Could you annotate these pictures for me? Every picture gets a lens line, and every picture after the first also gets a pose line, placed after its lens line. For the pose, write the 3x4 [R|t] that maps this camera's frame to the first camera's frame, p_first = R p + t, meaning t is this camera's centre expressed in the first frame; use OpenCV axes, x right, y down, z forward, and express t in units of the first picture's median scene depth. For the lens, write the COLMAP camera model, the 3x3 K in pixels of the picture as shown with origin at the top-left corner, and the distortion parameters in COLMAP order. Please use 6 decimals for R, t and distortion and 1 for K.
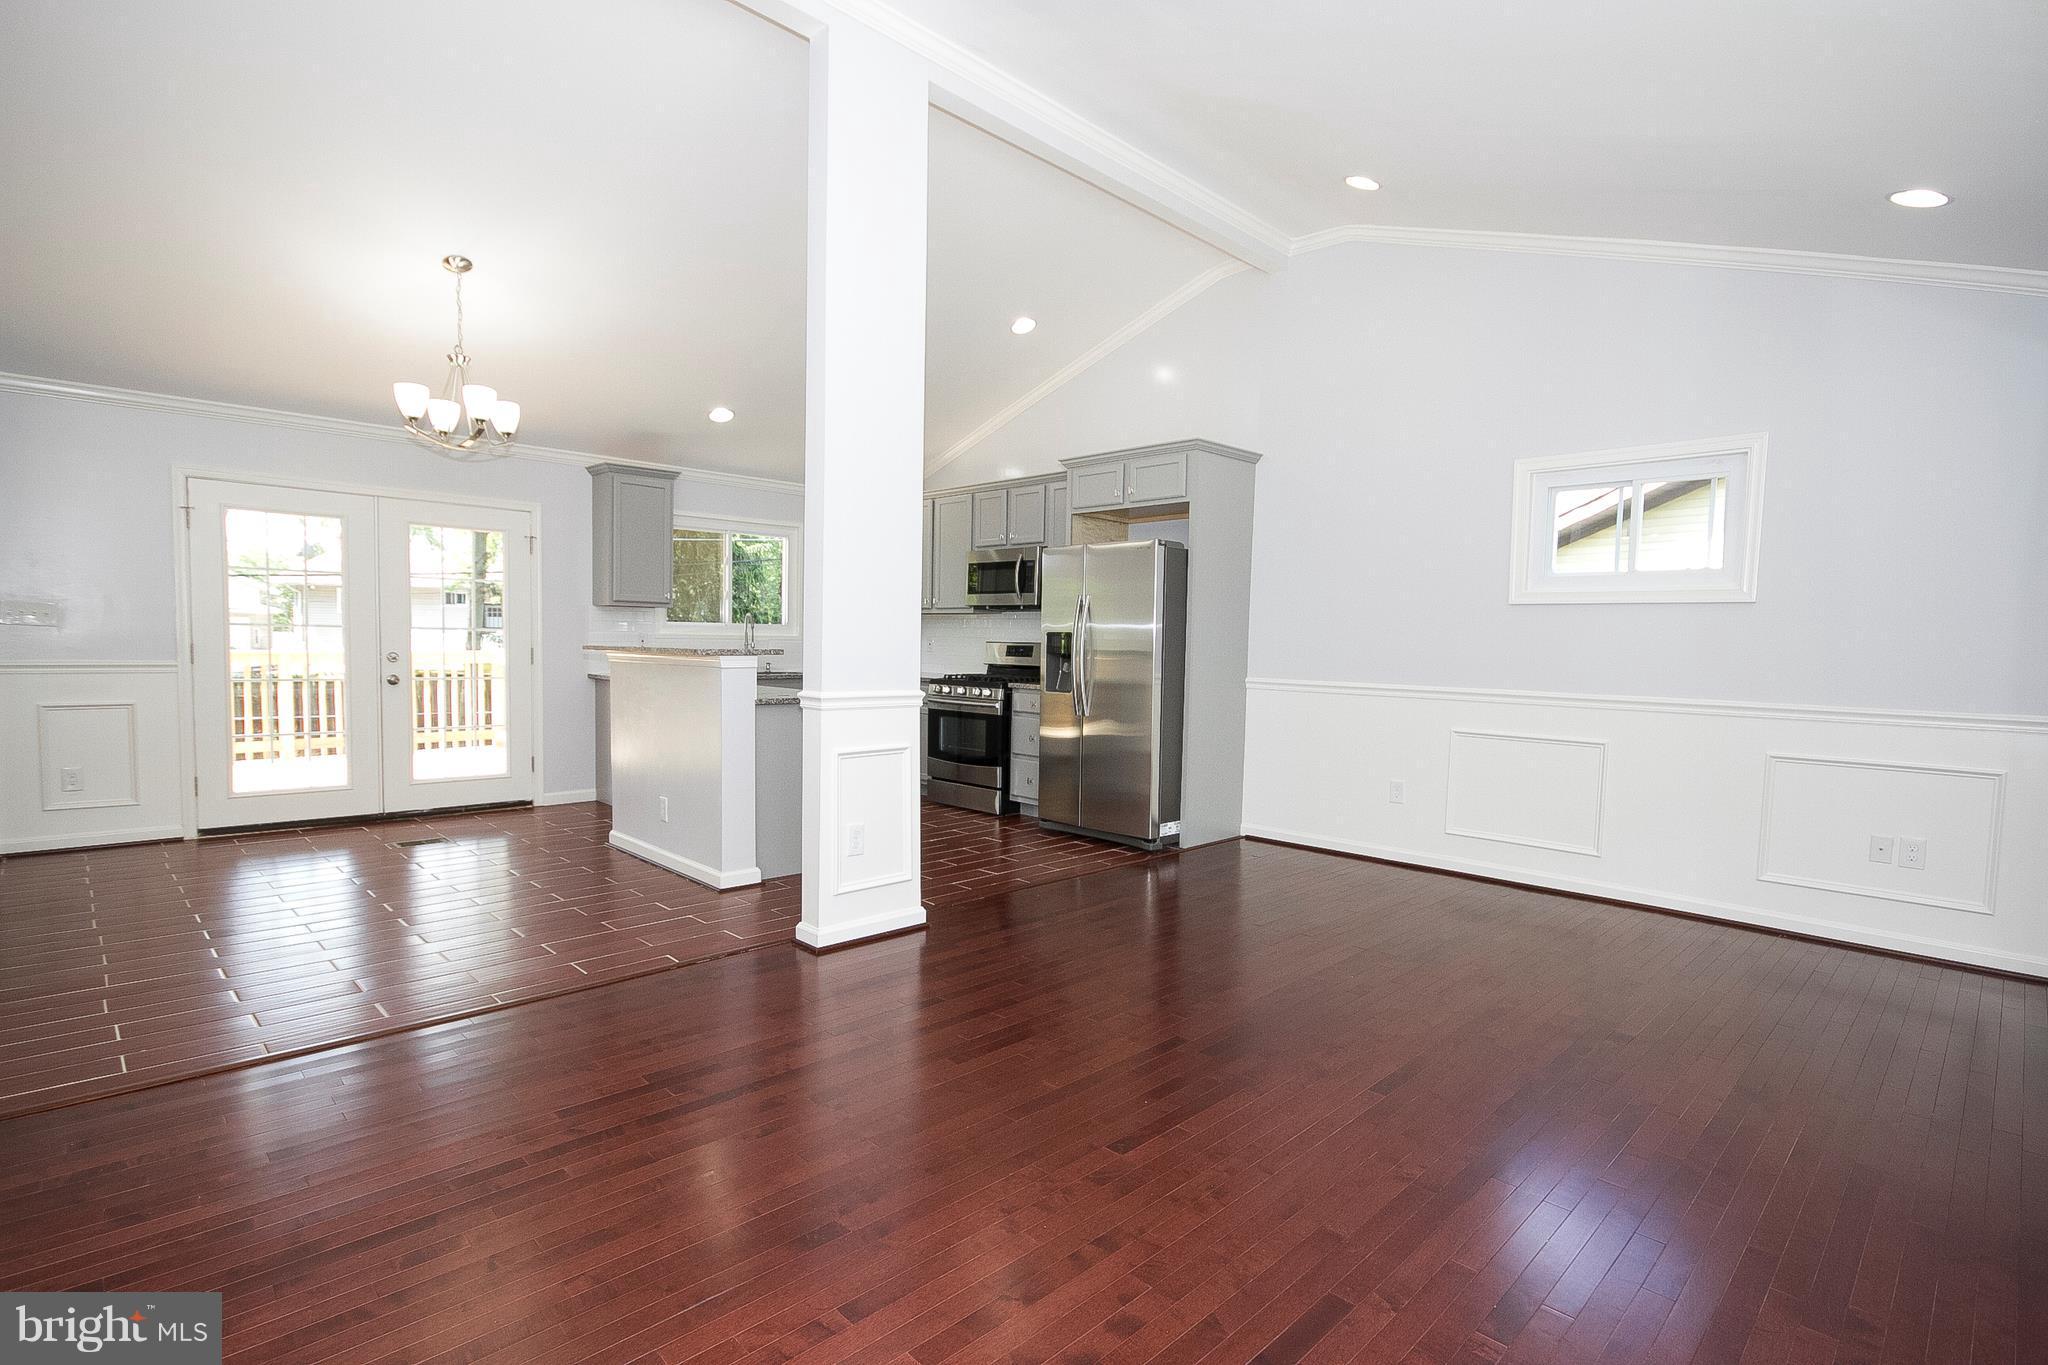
lens RADIAL K [[976.3, 0, 986.6], [0, 976.3, 684.3], [0, 0, 1]] dist [0.043486, -0.026141]
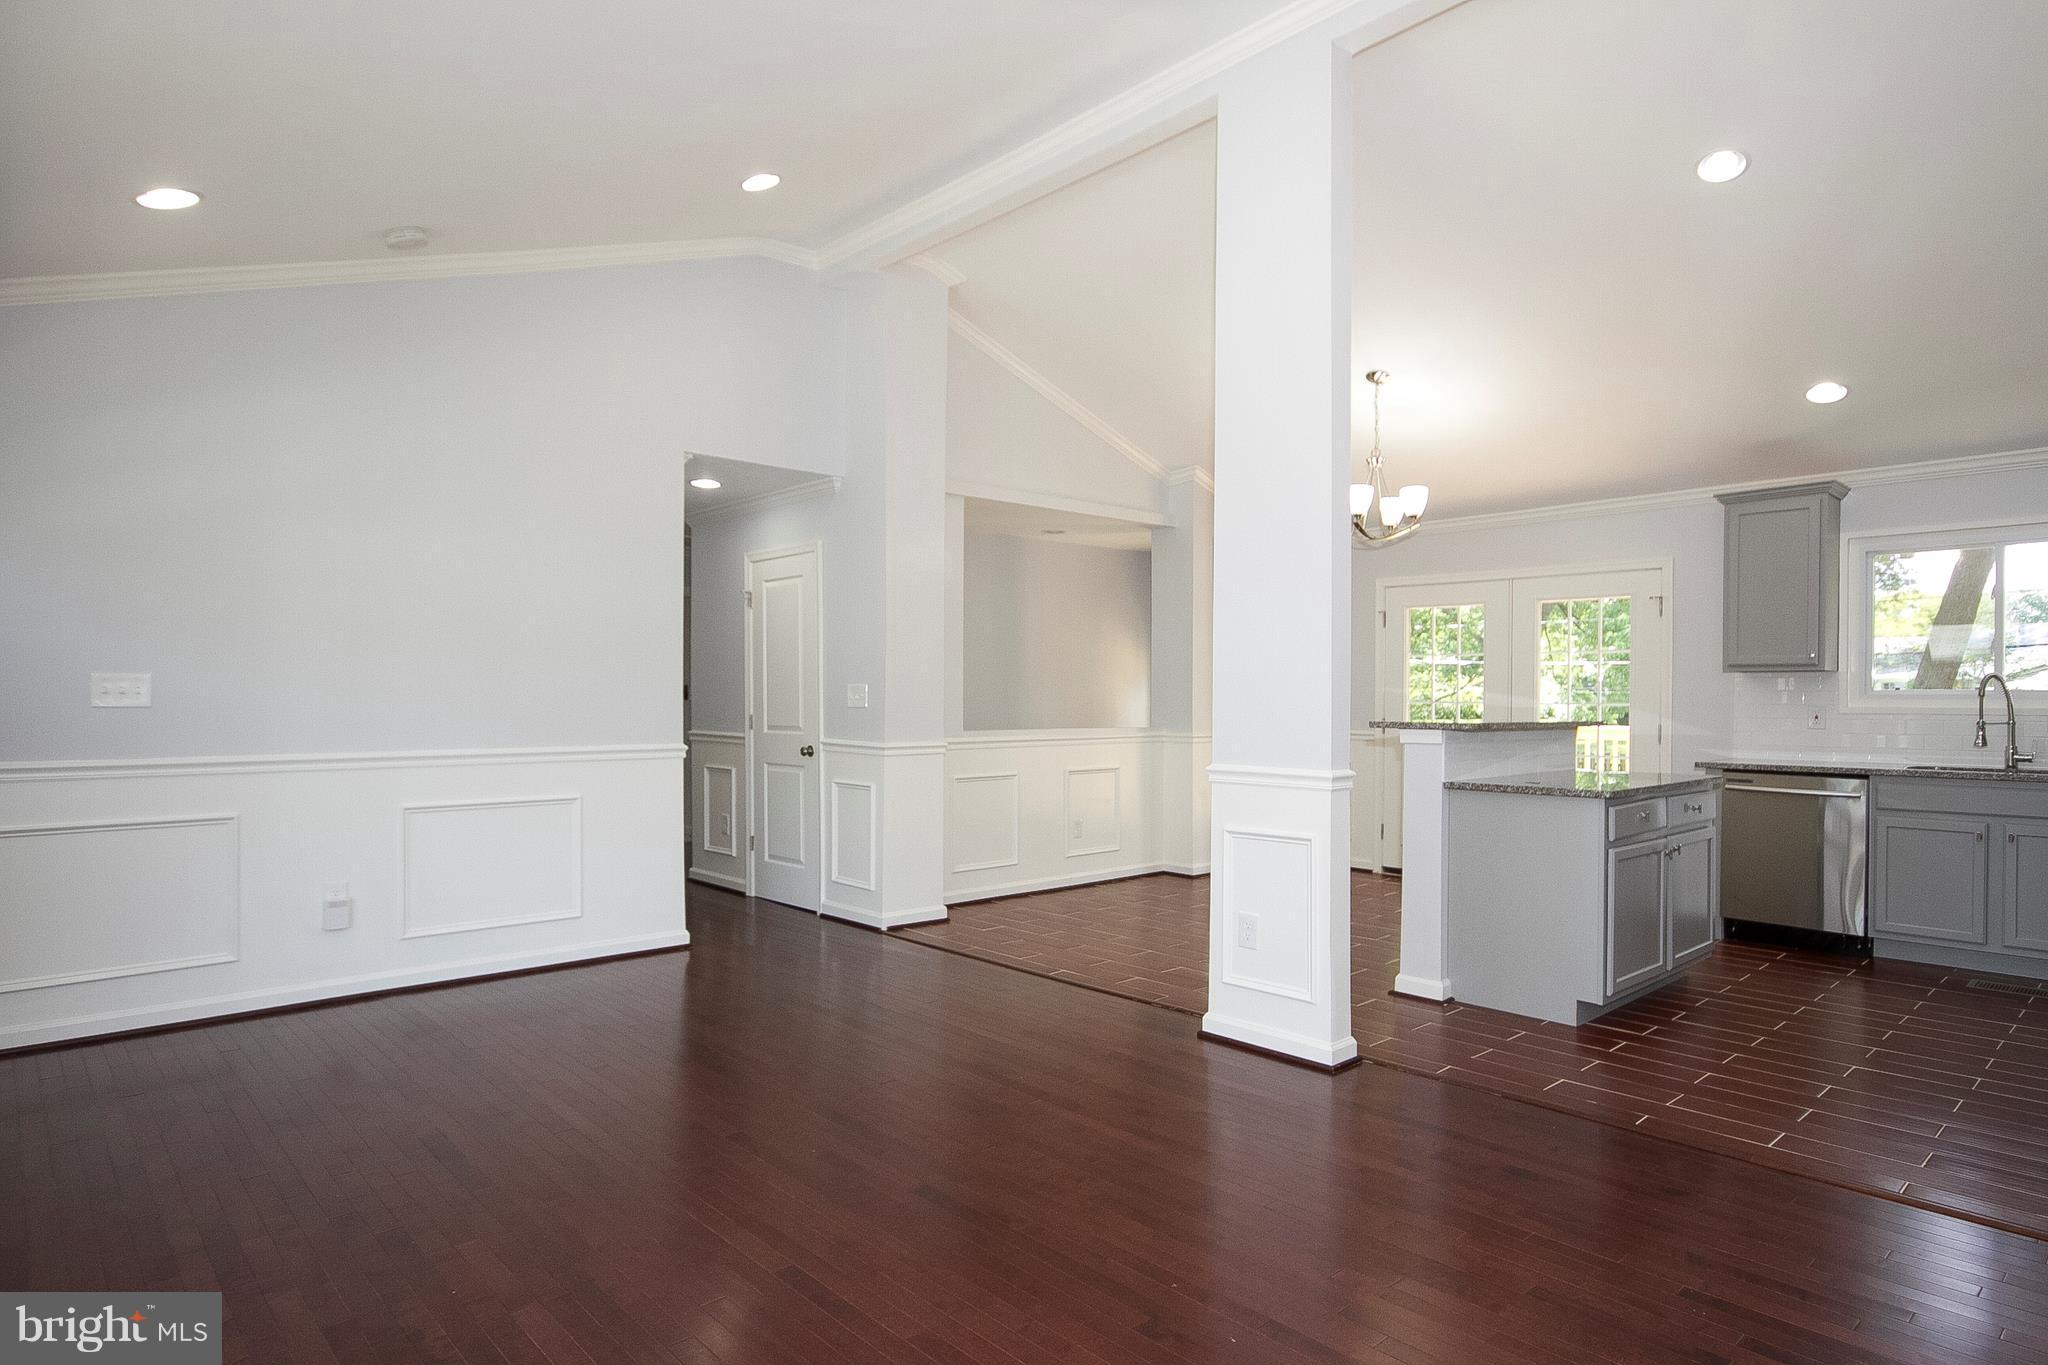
lens RADIAL K [[1123.6, 0, 1024.0], [0, 1123.6, 682.5], [0, 0, 1]] dist [0.001450, 0.000336]
pose [[0.007239, -0.030549, -0.999507, 0.551604], [-0.054534, 0.998034, -0.030899, -0.014346], [0.998486, 0.054731, 0.005558, 0.469224]]
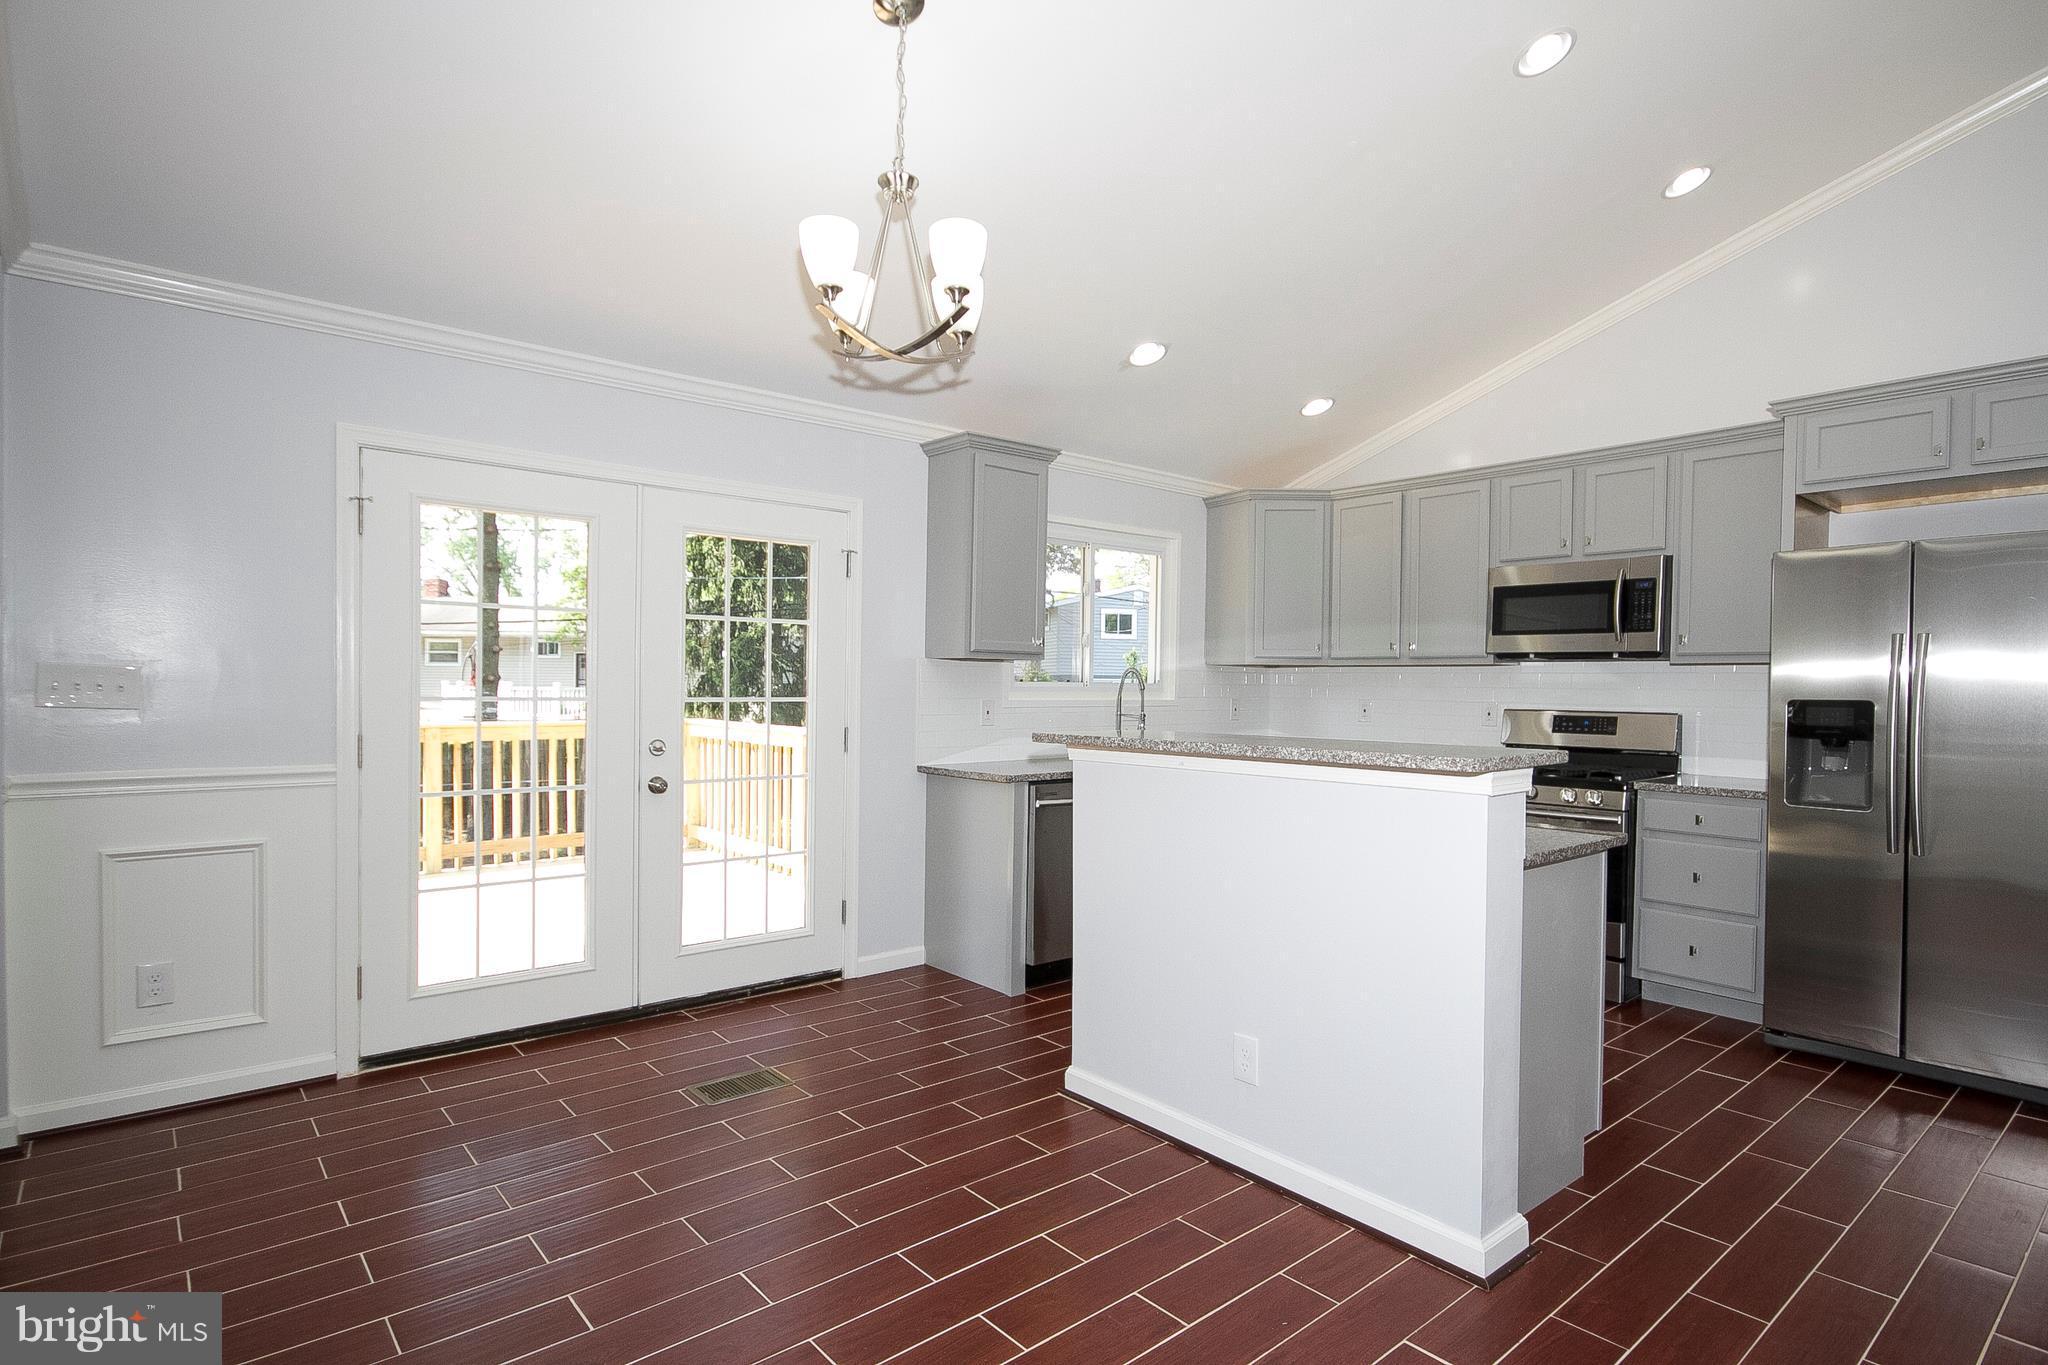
lens RADIAL K [[1045.2, 0, 1024.0], [0, 1045.2, 682.5], [0, 0, 1]] dist [-0.001047, -0.000172]
pose [[0.998706, -0.007242, -0.050337, -0.338409], [0.004561, 0.998575, -0.053173, -0.031411], [0.050650, 0.052874, 0.997316, 0.363754]]
